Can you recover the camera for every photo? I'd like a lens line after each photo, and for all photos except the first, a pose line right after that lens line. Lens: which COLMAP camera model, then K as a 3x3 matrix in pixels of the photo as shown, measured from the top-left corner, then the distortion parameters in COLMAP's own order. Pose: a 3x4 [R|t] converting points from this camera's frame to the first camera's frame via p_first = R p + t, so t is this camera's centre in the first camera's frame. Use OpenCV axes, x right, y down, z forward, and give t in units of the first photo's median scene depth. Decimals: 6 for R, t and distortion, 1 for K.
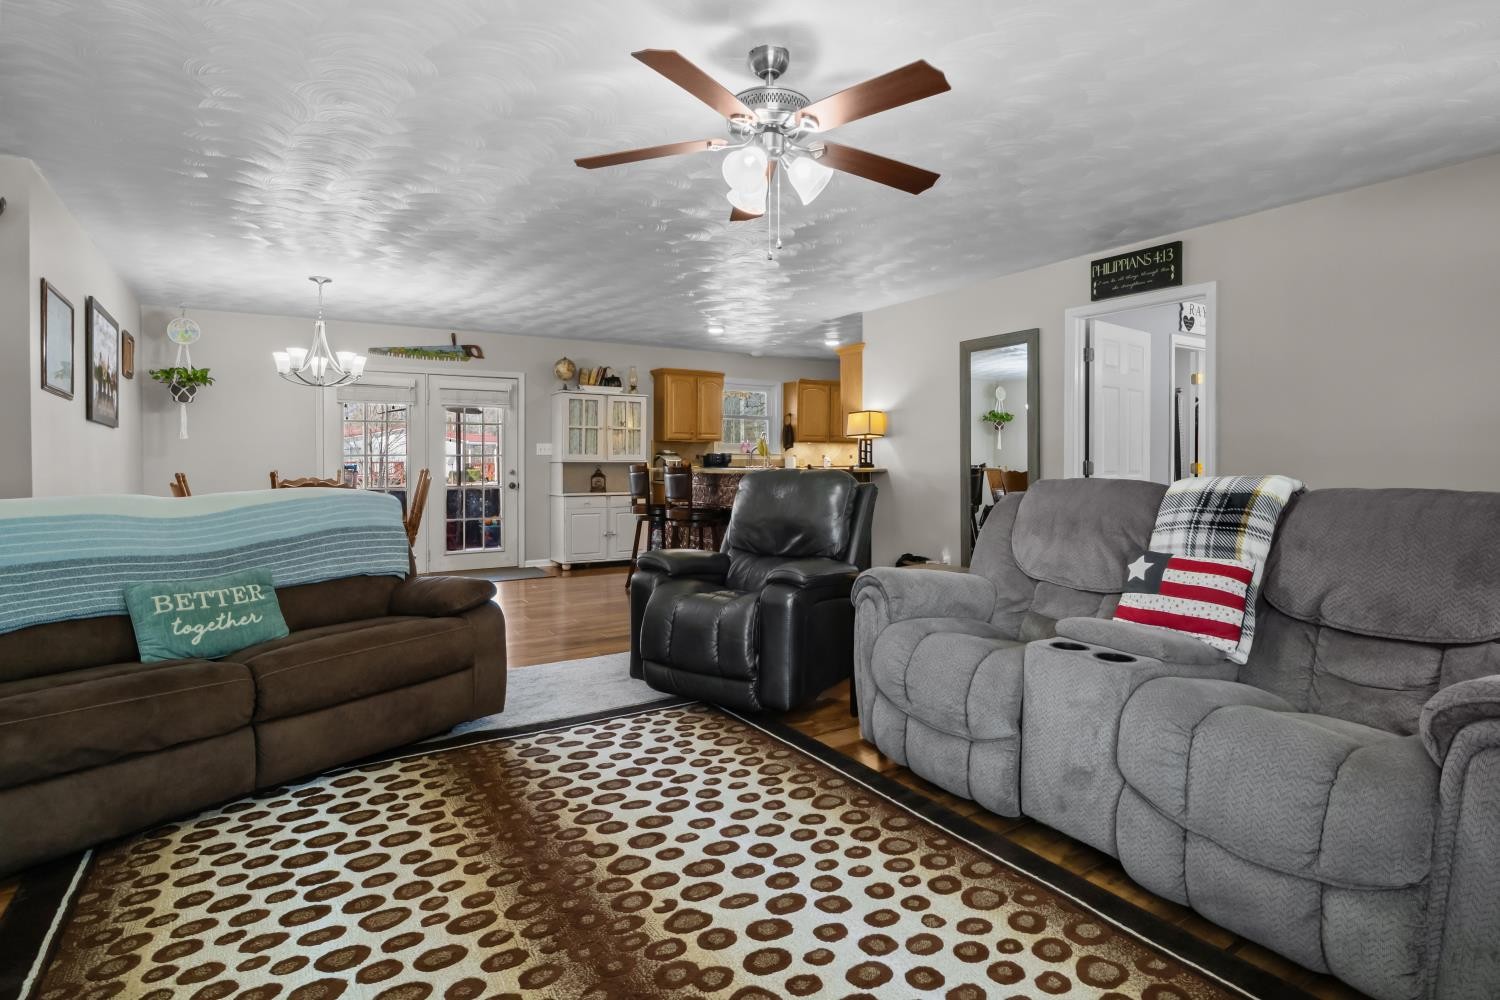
lens RADIAL K [[757.4, 0, 746.2], [0, 757.4, 465.9], [0, 0, 1]] dist [-0.003908, -0.000435]
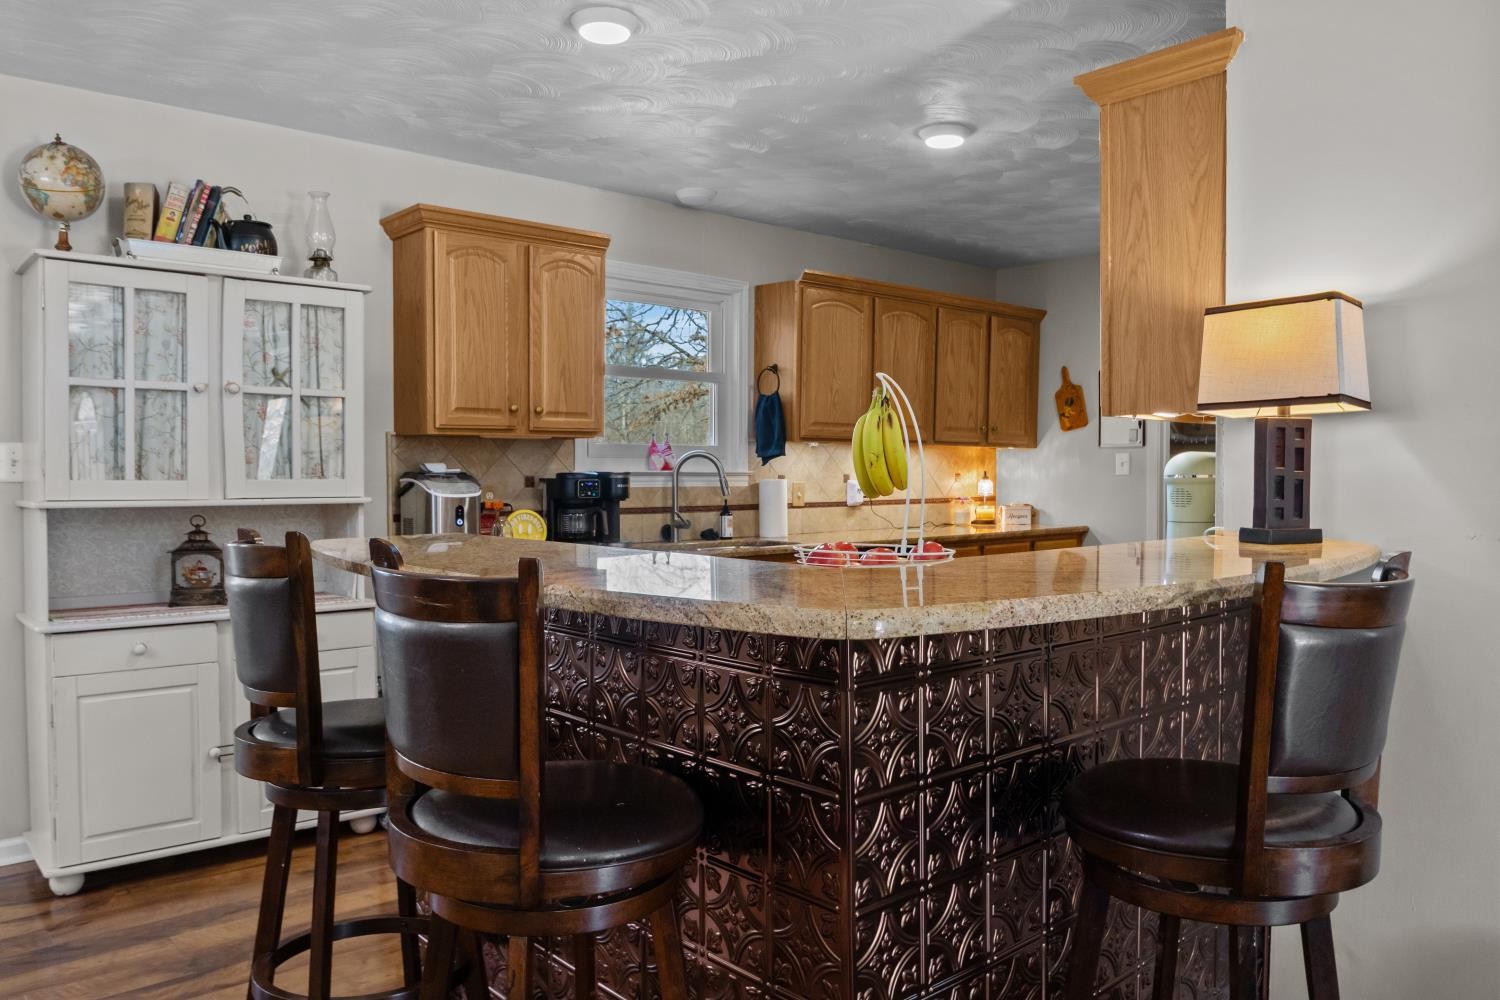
lens RADIAL K [[1076.9, 0, 748.1], [0, 1076.9, 502.7], [0, 0, 1]] dist [-0.019051, -0.000424]
pose [[0.988247, -0.005257, 0.152775, -0.045920], [0.002243, 0.999800, 0.019889, -0.013698], [-0.152849, -0.019312, 0.988061, 0.564816]]
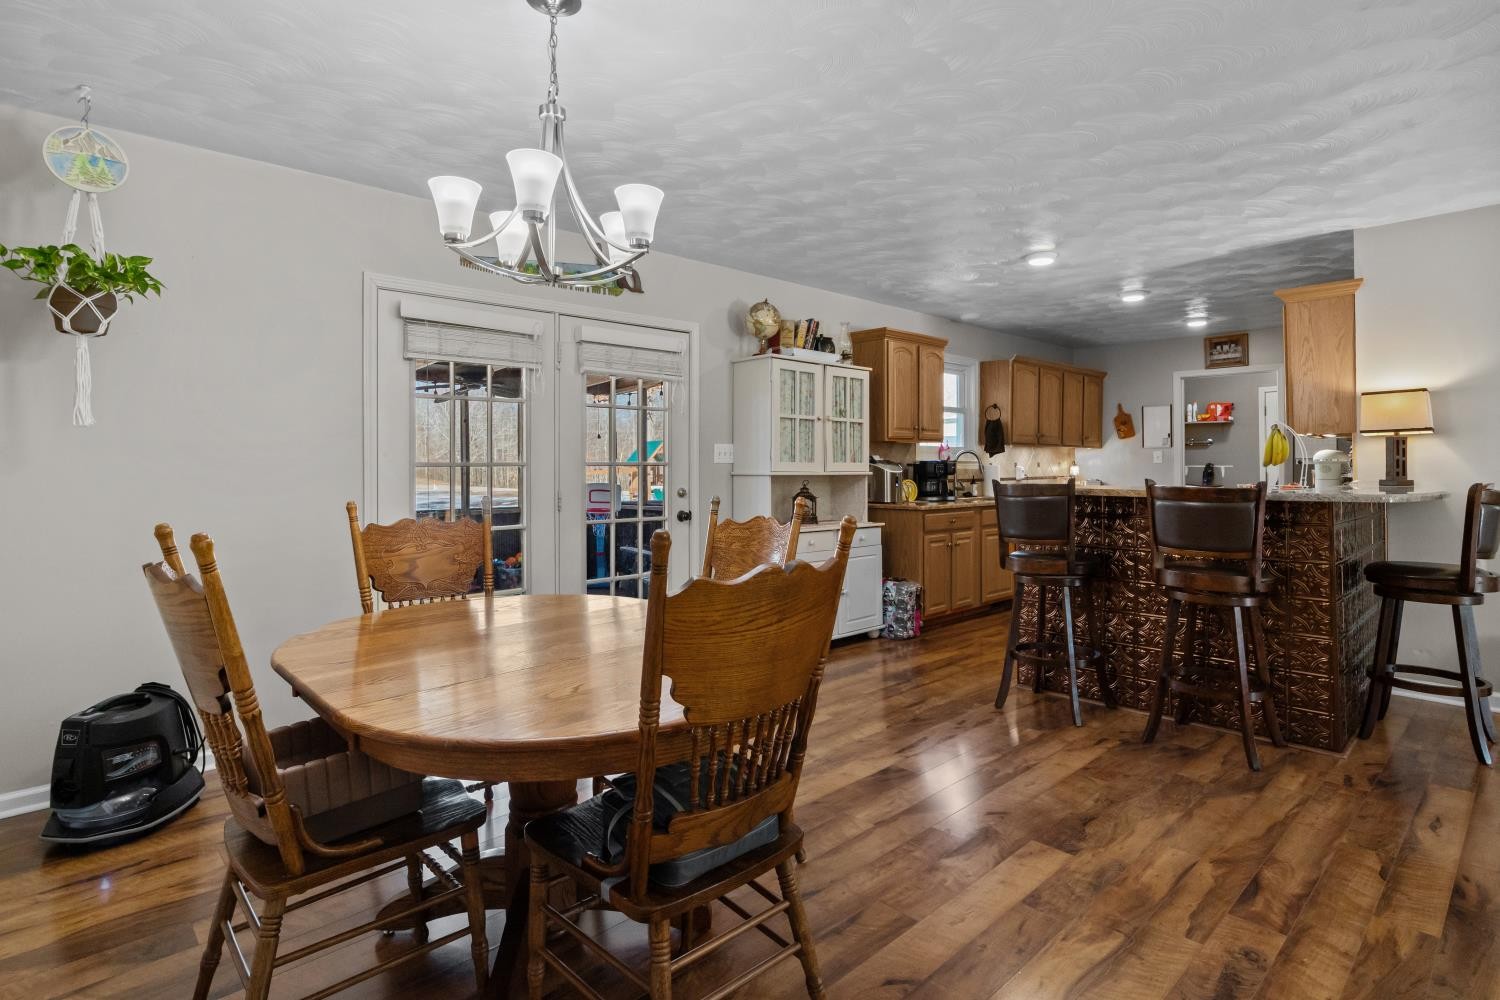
lens RADIAL K [[757.4, 0, 750.7], [0, 757.4, 458.3], [0, 0, 1]] dist [-0.003908, -0.000435]
pose [[0.981226, 0.001711, 0.192854, -0.368161], [0.001722, 0.999843, -0.017628, -0.007526], [-0.192854, 0.017629, 0.981069, 0.418161]]
